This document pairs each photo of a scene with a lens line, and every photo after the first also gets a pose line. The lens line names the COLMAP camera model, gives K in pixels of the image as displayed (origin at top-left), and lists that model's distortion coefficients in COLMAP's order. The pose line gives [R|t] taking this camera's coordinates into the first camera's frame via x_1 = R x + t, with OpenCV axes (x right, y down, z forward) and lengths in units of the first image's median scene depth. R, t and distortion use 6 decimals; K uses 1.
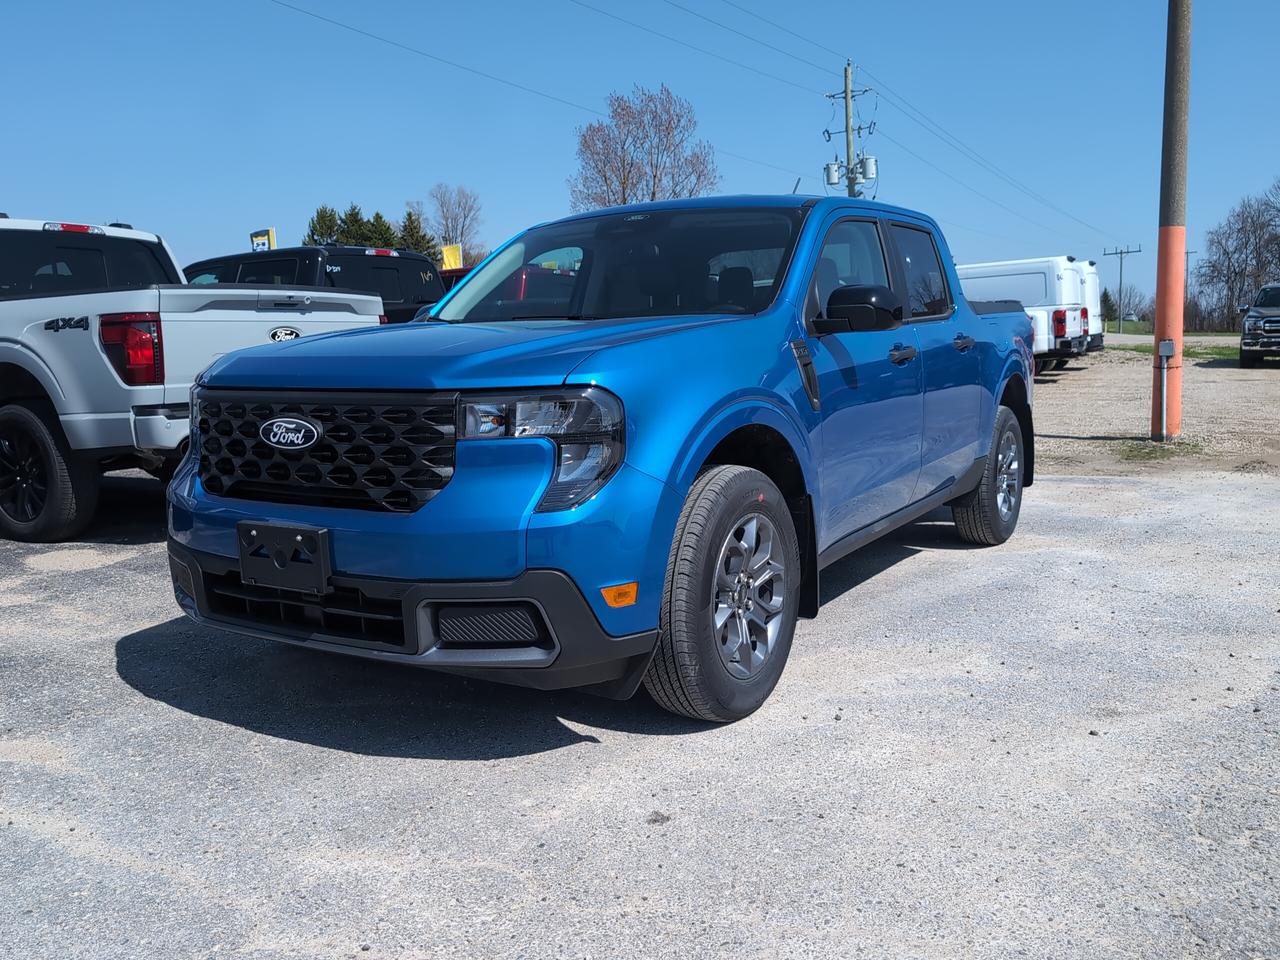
lens RADIAL K [[1086.3, 0, 640.7], [0, 1086.3, 482.2], [0, 0, 1]] dist [0.026468, -0.018064]
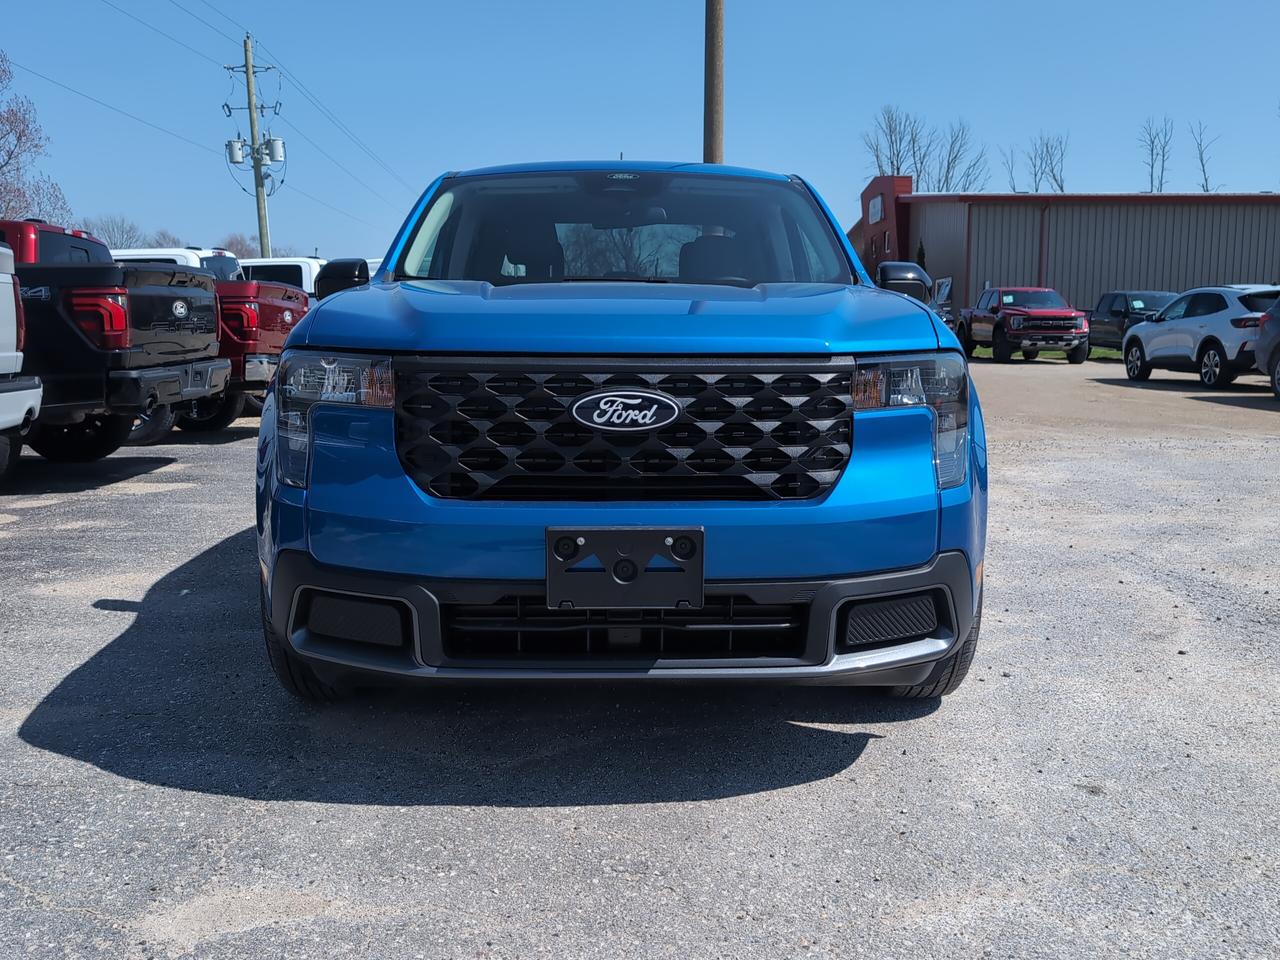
lens RADIAL K [[1086.3, 0, 639.3], [0, 1086.3, 481.5], [0, 0, 1]] dist [0.026468, -0.018064]
pose [[0.839699, -0.055472, 0.540211, -0.705746], [0.052888, 0.998394, 0.020312, -0.009066], [-0.540470, 0.011515, 0.841284, 0.324381]]
